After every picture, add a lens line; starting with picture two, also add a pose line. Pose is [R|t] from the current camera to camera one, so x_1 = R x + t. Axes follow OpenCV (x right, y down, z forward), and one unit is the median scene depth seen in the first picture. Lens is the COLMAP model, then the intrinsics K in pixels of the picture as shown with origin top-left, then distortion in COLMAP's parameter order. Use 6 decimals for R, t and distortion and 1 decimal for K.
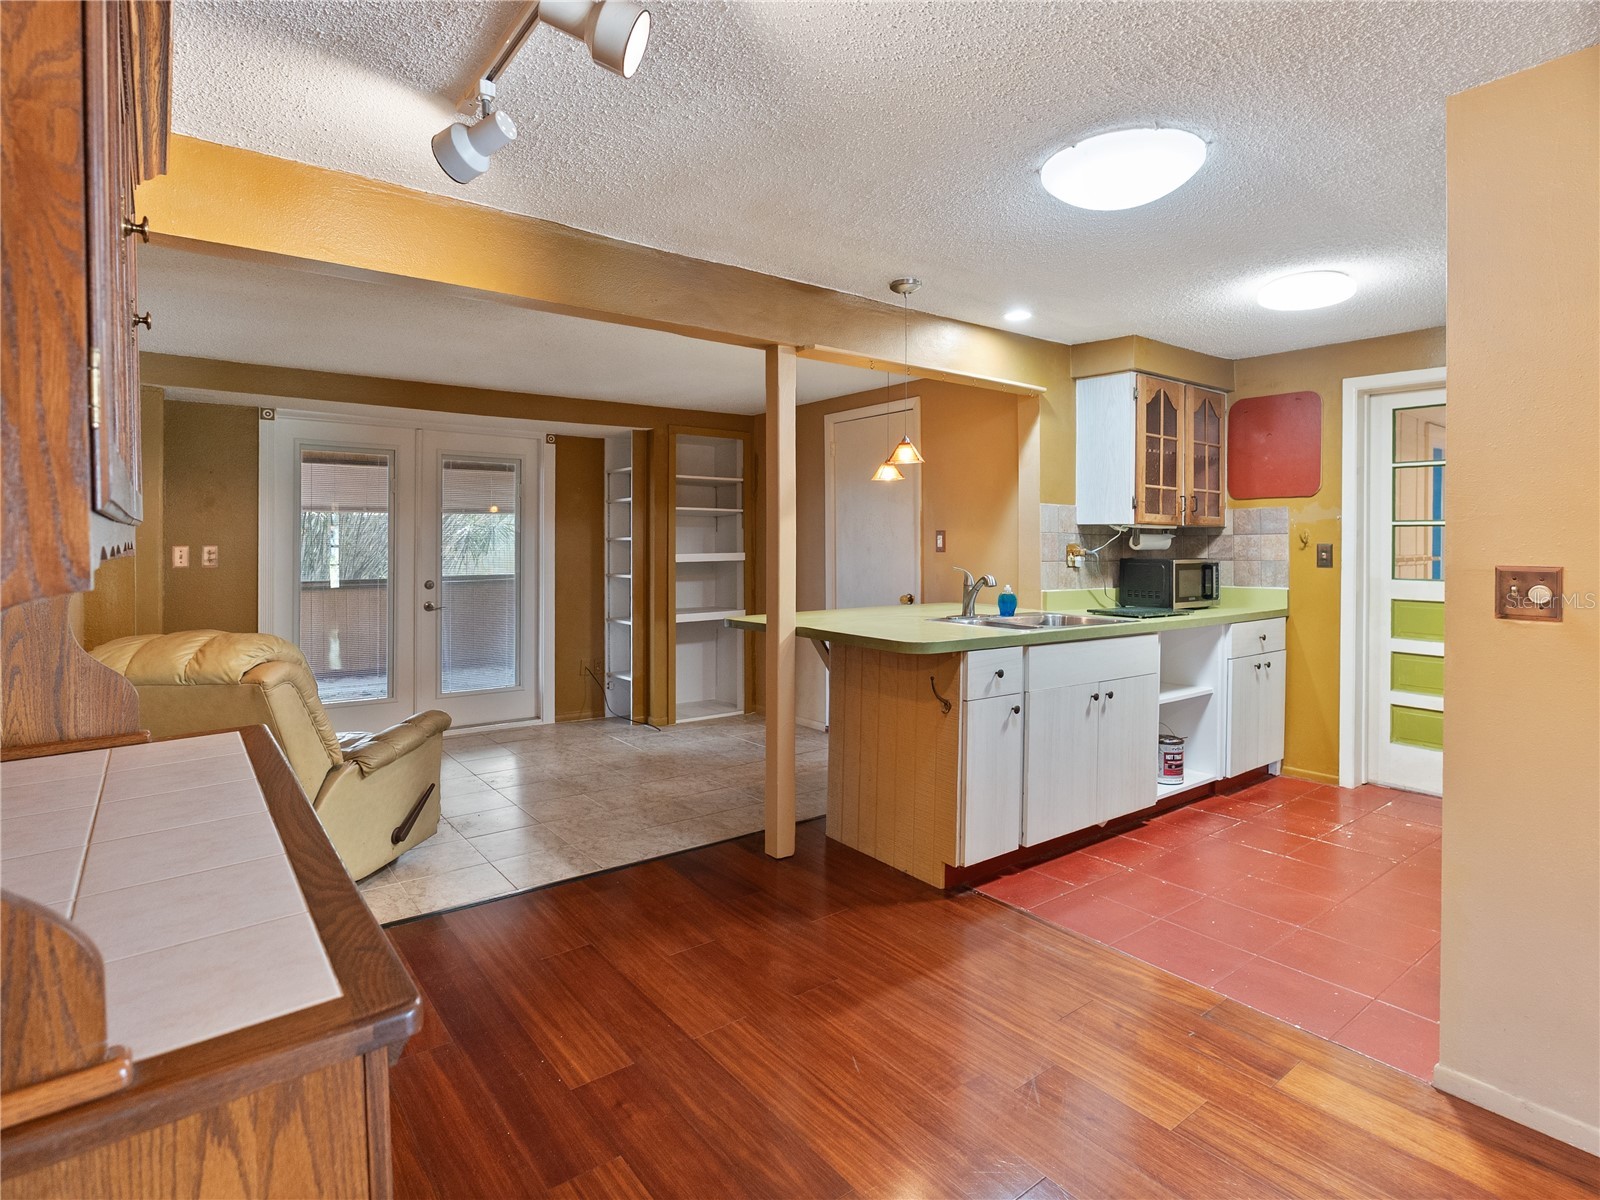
lens RADIAL K [[831.5, 0, 783.0], [0, 831.5, 557.9], [0, 0, 1]] dist [-0.018874, -0.000101]
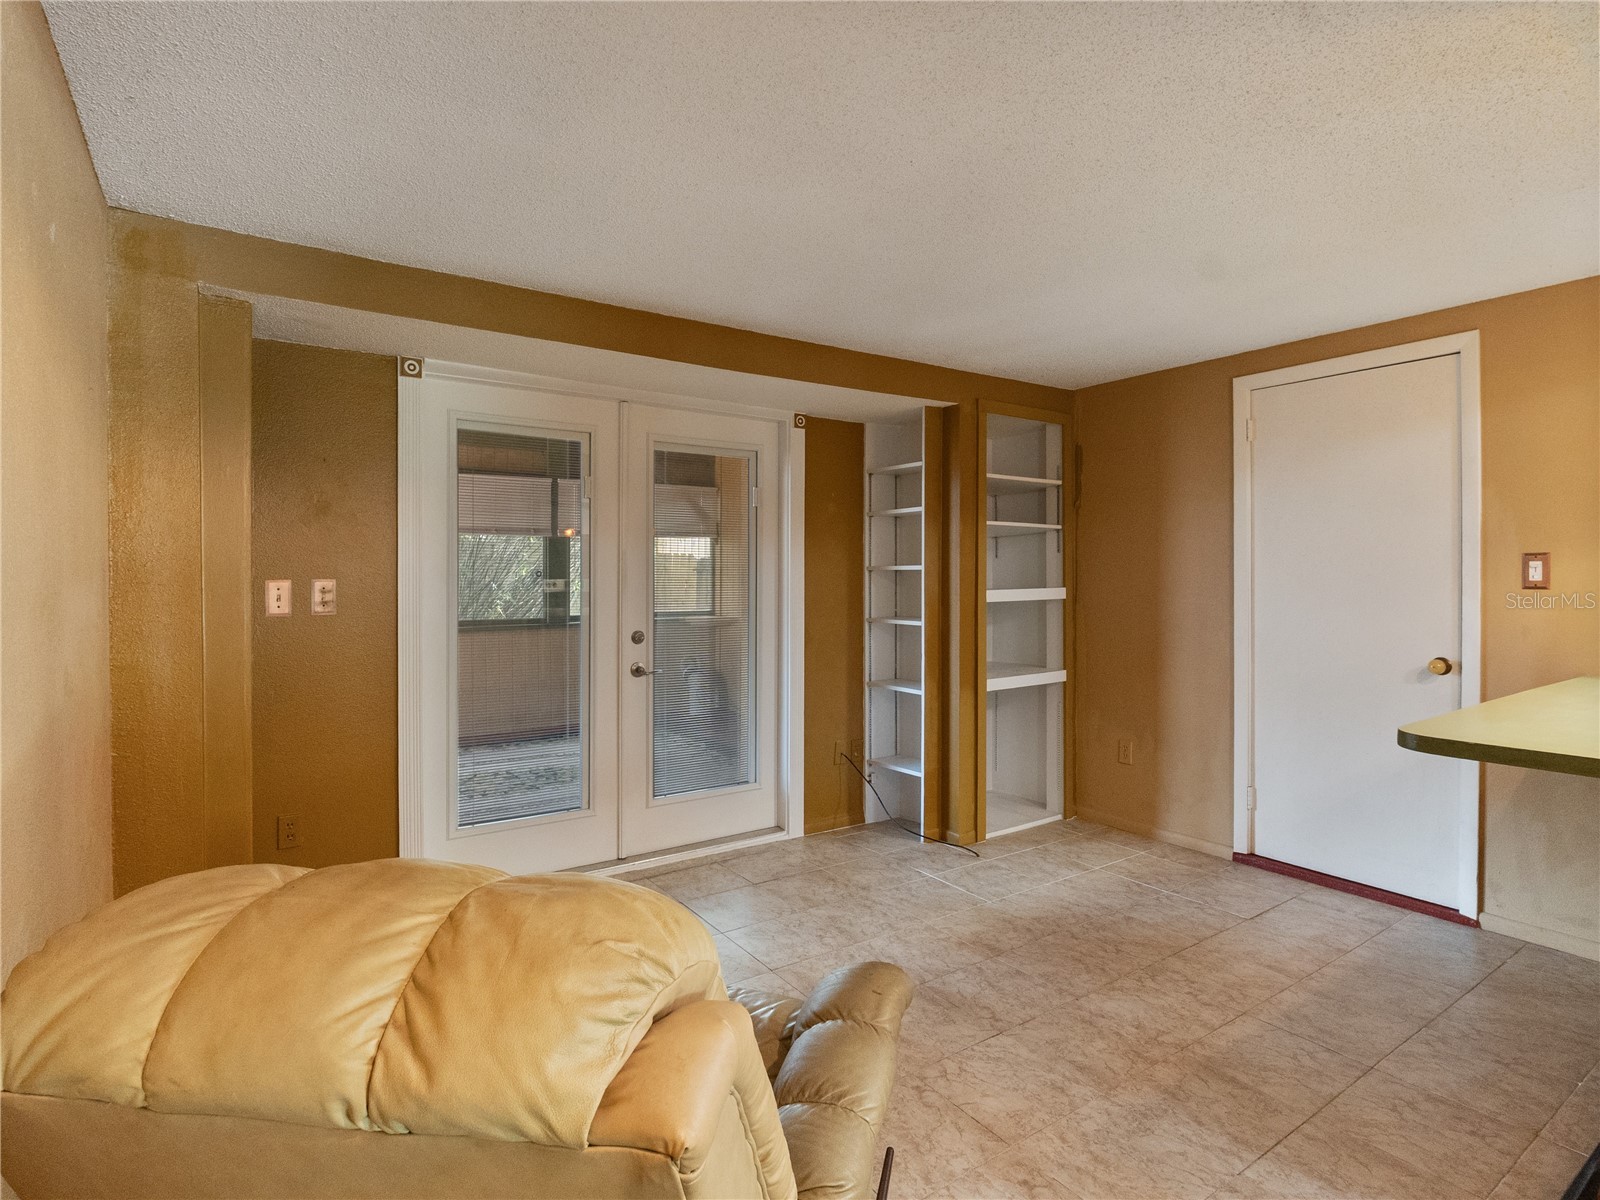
lens RADIAL K [[831.5, 0, 803.5], [0, 831.5, 595.9], [0, 0, 1]] dist [-0.018874, -0.000101]
pose [[0.998856, 0.000364, -0.047823, -0.253529], [0.000162, 0.999940, 0.010989, -0.007565], [0.047824, -0.010984, 0.998795, 0.329583]]
